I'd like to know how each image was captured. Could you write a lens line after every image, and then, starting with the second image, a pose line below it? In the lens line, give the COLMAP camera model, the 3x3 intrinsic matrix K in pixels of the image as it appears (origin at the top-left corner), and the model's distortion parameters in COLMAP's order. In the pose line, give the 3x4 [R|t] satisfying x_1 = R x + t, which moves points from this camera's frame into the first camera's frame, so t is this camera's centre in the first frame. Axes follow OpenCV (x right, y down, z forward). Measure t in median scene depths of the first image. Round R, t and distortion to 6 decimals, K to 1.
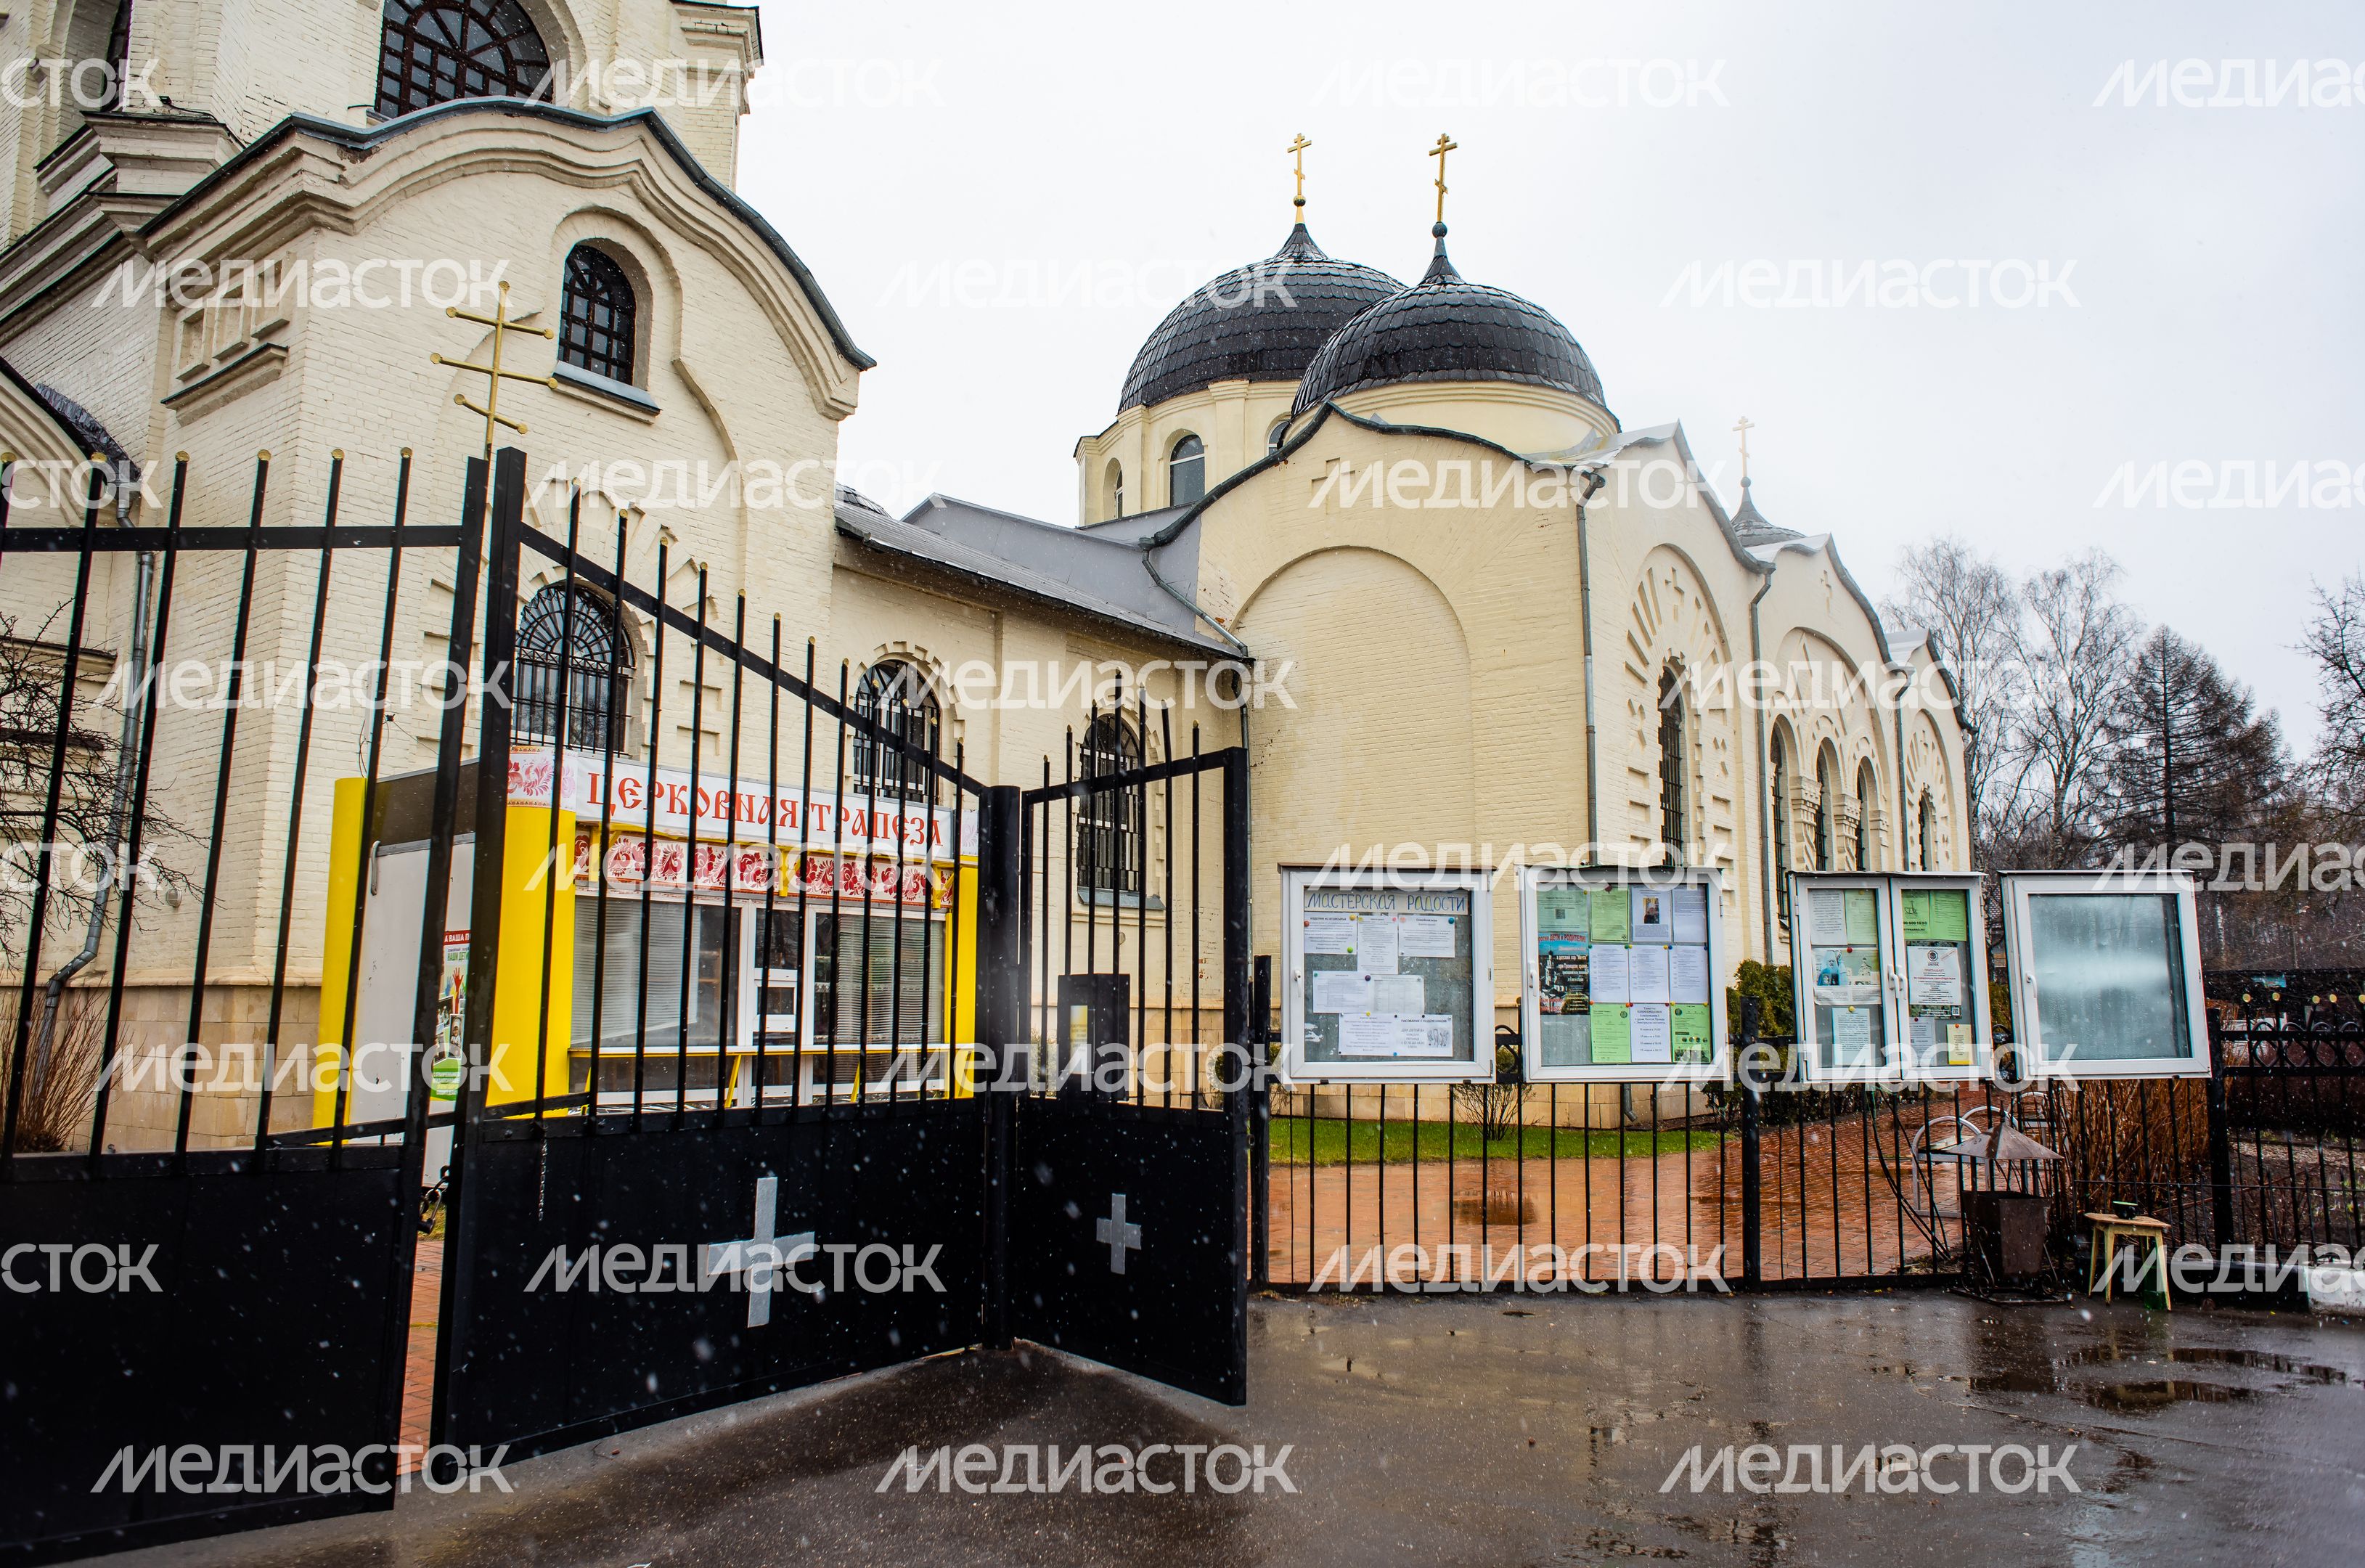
lens RADIAL K [[1660.2, 0, 1188.0], [0, 1660.2, 747.6], [0, 0, 1]] dist [-0.089583, 0.082175]
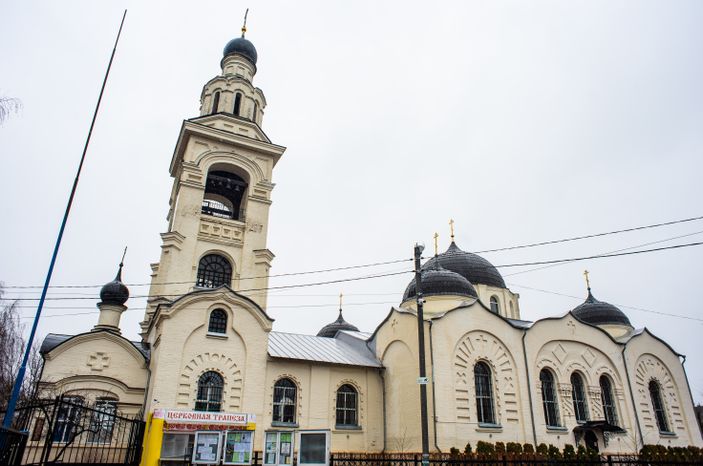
lens RADIAL K [[496.5, 0, 361.4], [0, 496.5, 222.8], [0, 0, 1]] dist [-0.075789, 0.075455]
pose [[0.896006, -0.186533, -0.402962, 0.761052], [0.066756, 0.953759, -0.293065, -0.051428], [0.438995, 0.235688, 0.867026, -0.315619]]
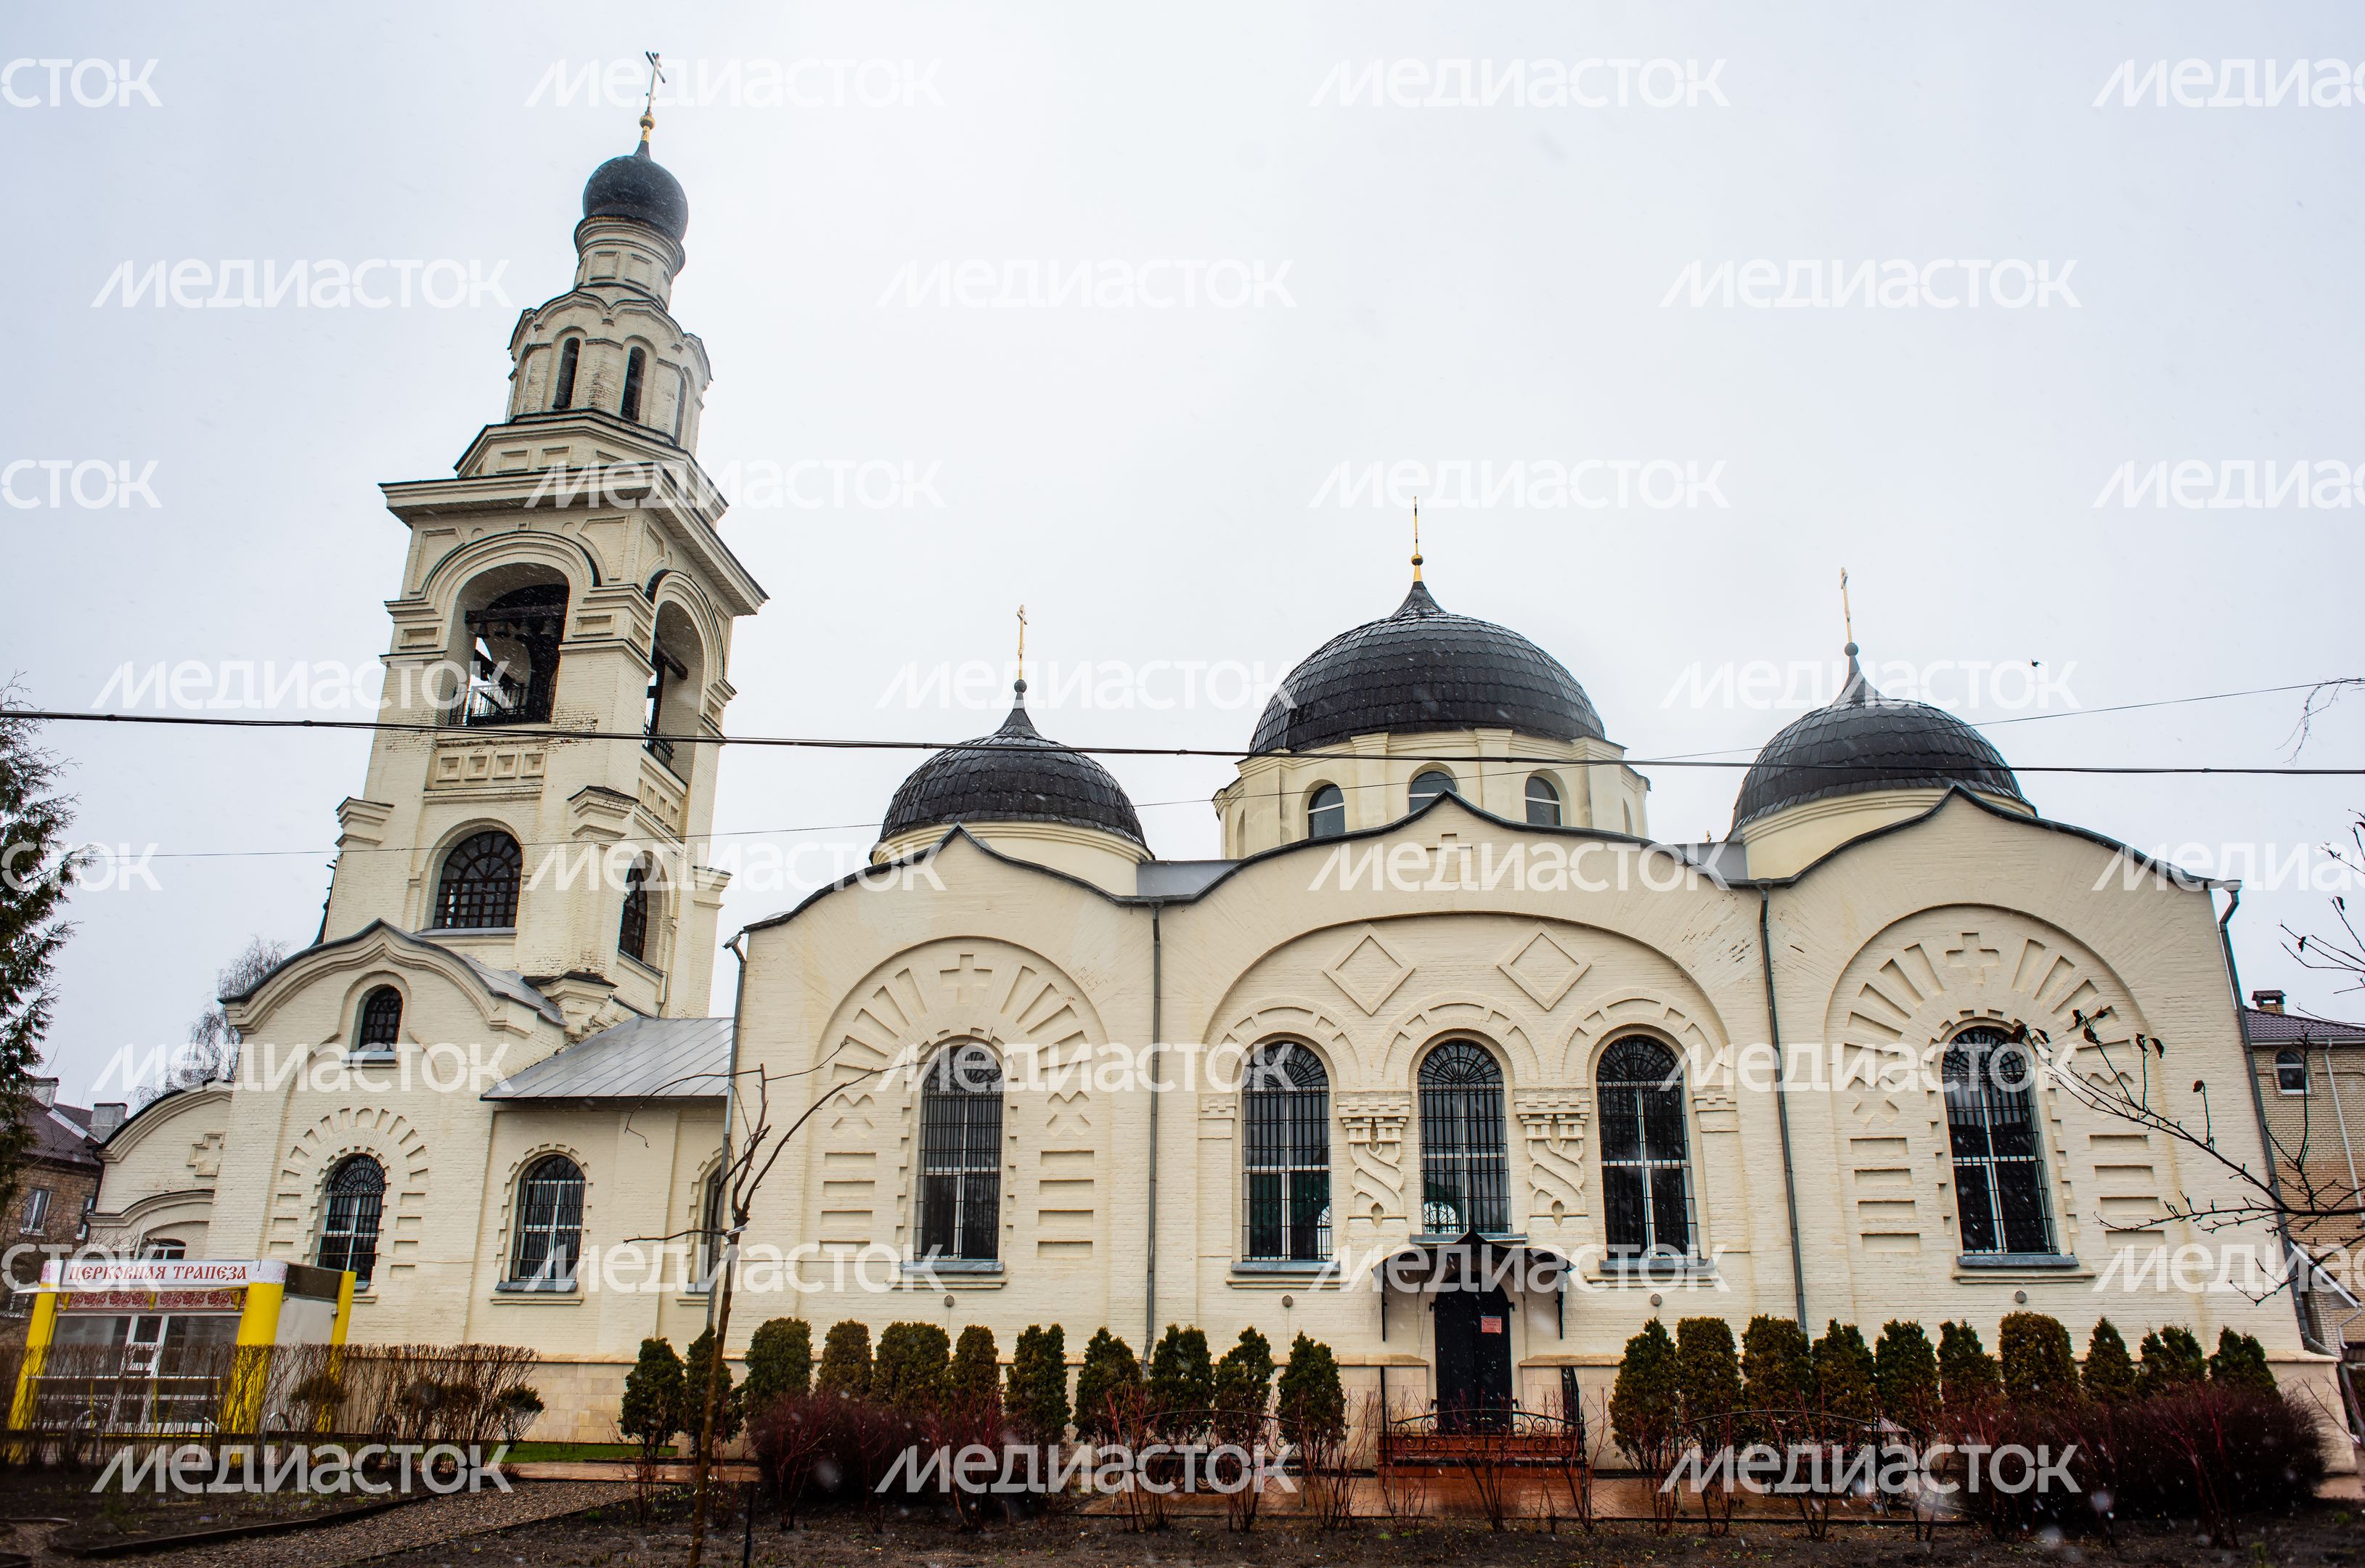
lens RADIAL K [[1733.1, 0, 1218.2], [0, 1733.1, 790.4], [0, 0, 1]] dist [-0.085206, 0.083952]
pose [[0.480406, -0.293937, -0.826324, 1.840456], [0.138645, 0.955772, -0.259379, 0.150410], [0.866018, 0.010042, 0.499912, 0.753168]]
